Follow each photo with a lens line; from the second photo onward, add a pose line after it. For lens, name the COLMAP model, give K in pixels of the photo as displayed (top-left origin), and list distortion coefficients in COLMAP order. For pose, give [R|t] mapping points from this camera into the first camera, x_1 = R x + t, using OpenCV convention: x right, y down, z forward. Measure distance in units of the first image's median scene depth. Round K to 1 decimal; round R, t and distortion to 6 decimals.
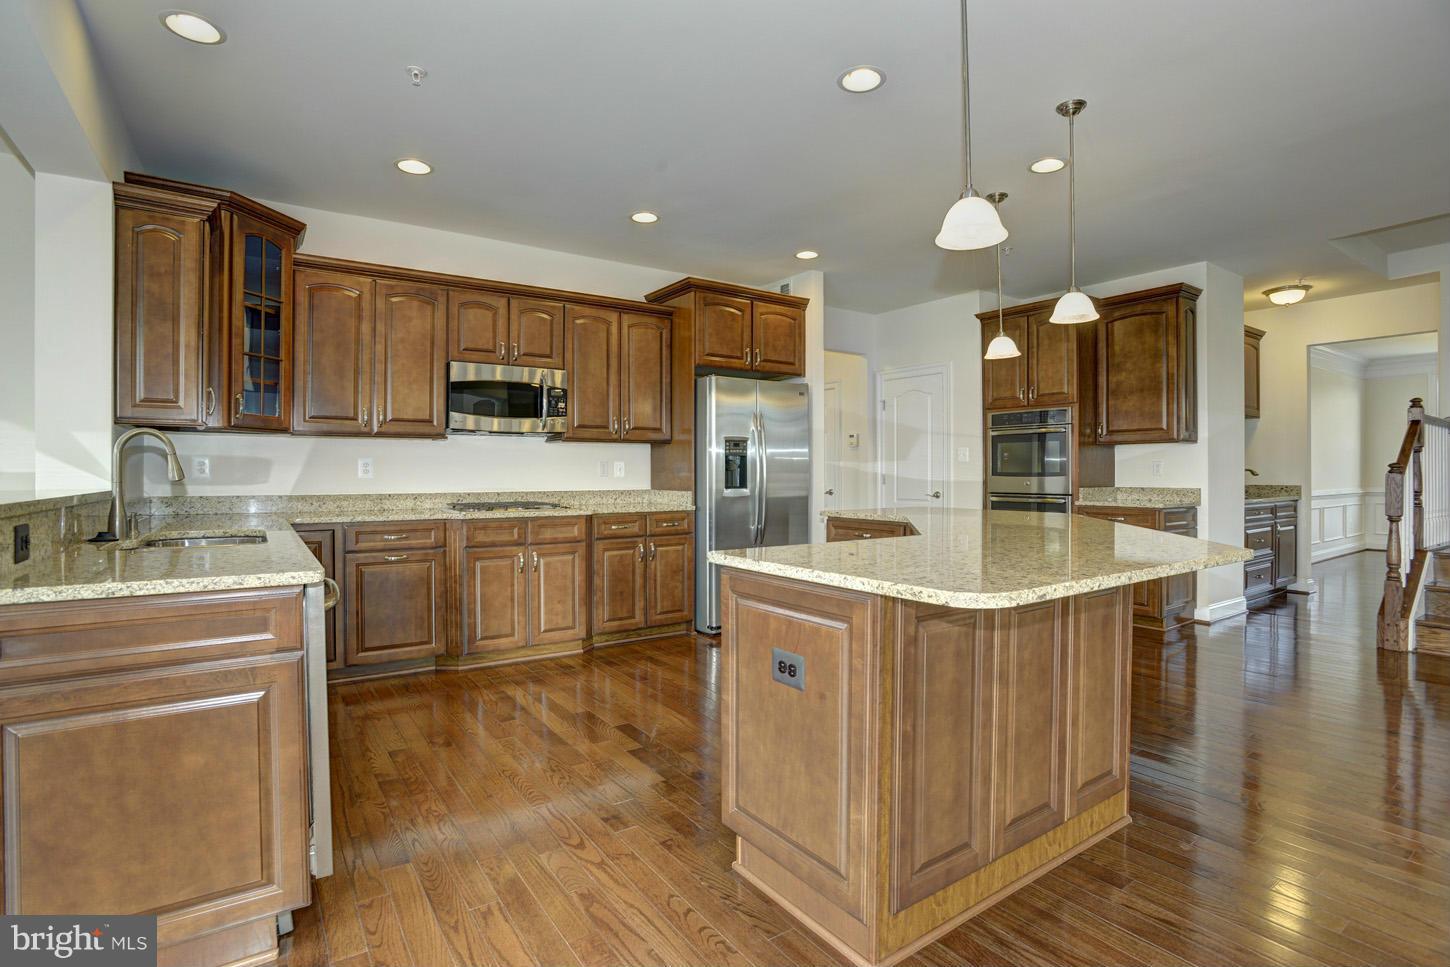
lens RADIAL K [[715.2, 0, 720.3], [0, 715.2, 475.5], [0, 0, 1]] dist [-0.041553, -0.000068]
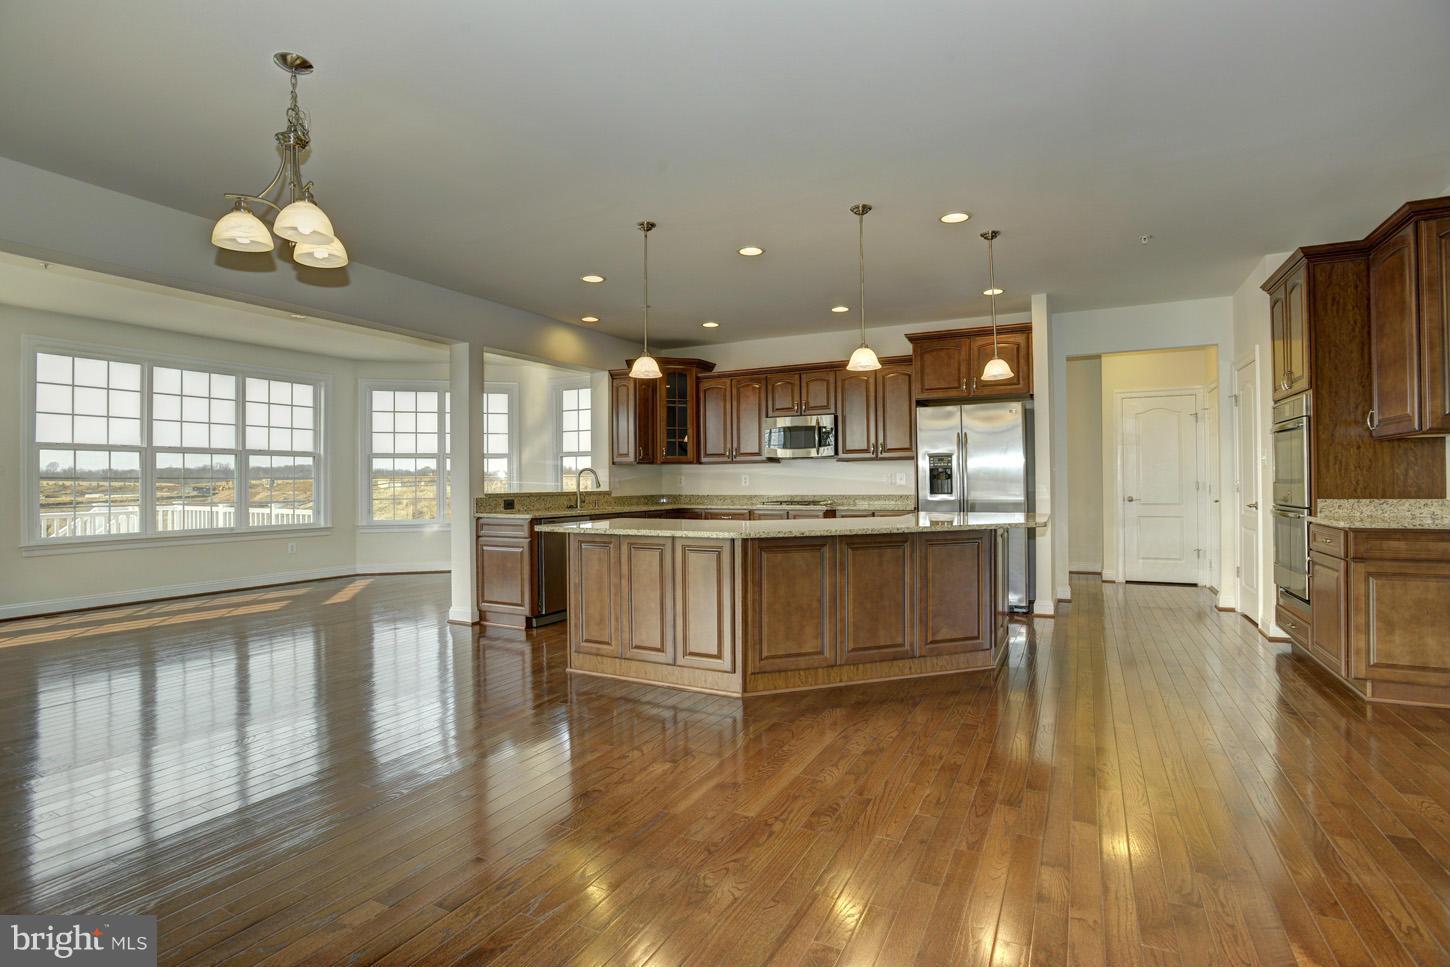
lens RADIAL K [[715.2, 0, 720.3], [0, 715.2, 475.5], [0, 0, 1]] dist [-0.041553, -0.000068]
pose [[0.470780, -0.015558, -0.882113, 0.978062], [0.004323, 0.999873, -0.015328, 0.003517], [0.882240, 0.003403, 0.470788, 0.074632]]
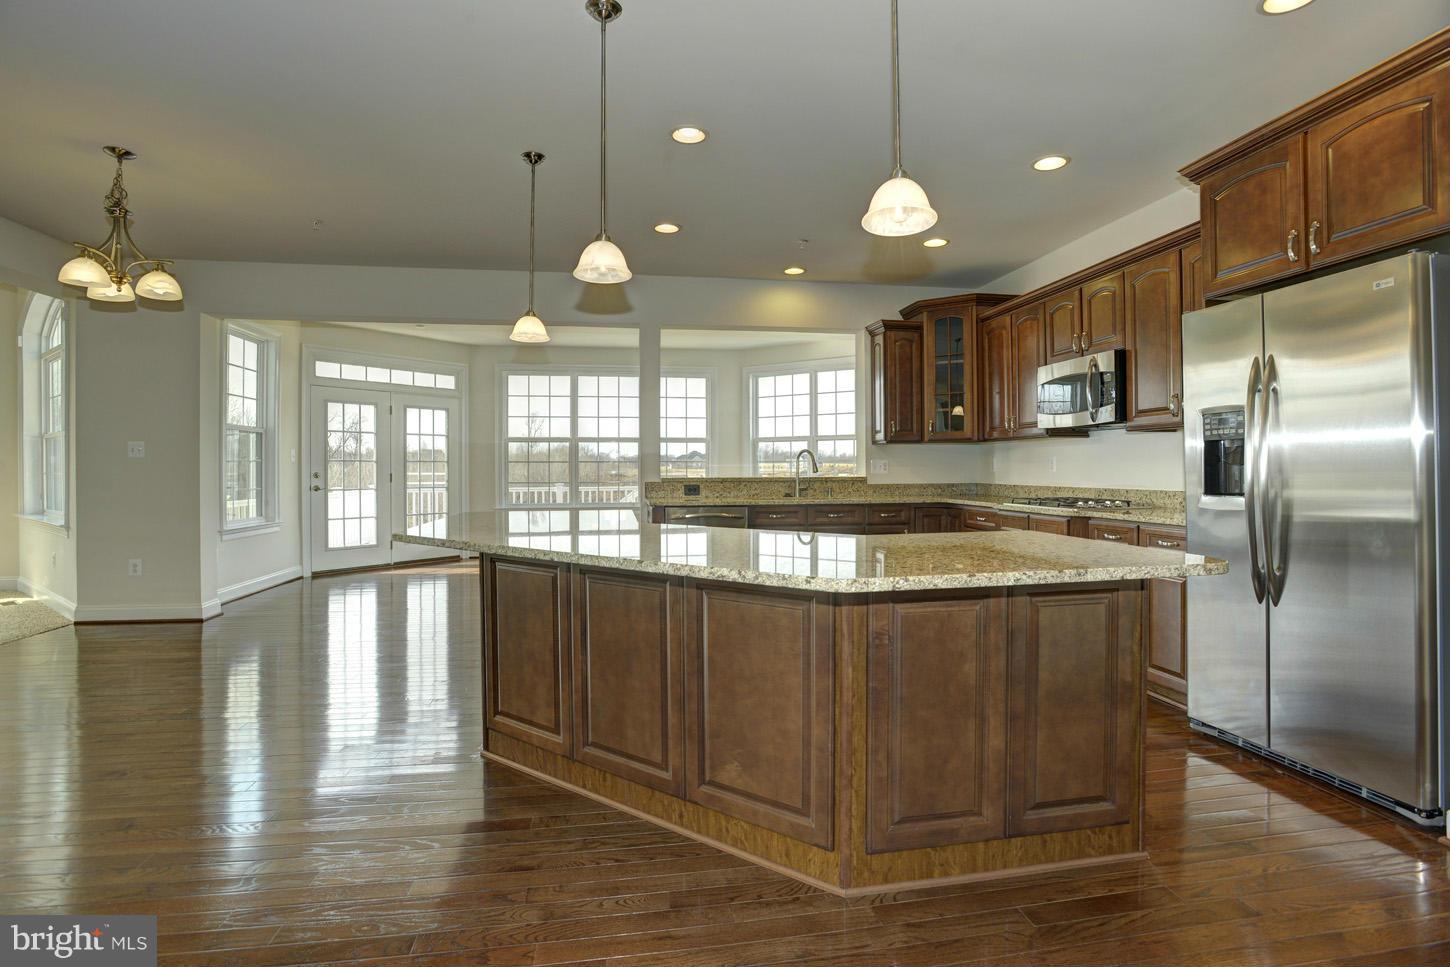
lens RADIAL K [[715.2, 0, 720.3], [0, 715.2, 475.5], [0, 0, 1]] dist [-0.041553, -0.000068]
pose [[-0.420780, 0.007013, -0.907136, 0.729707], [-0.003971, 0.999946, 0.009573, -0.001796], [0.907154, 0.007631, -0.420730, 0.904276]]
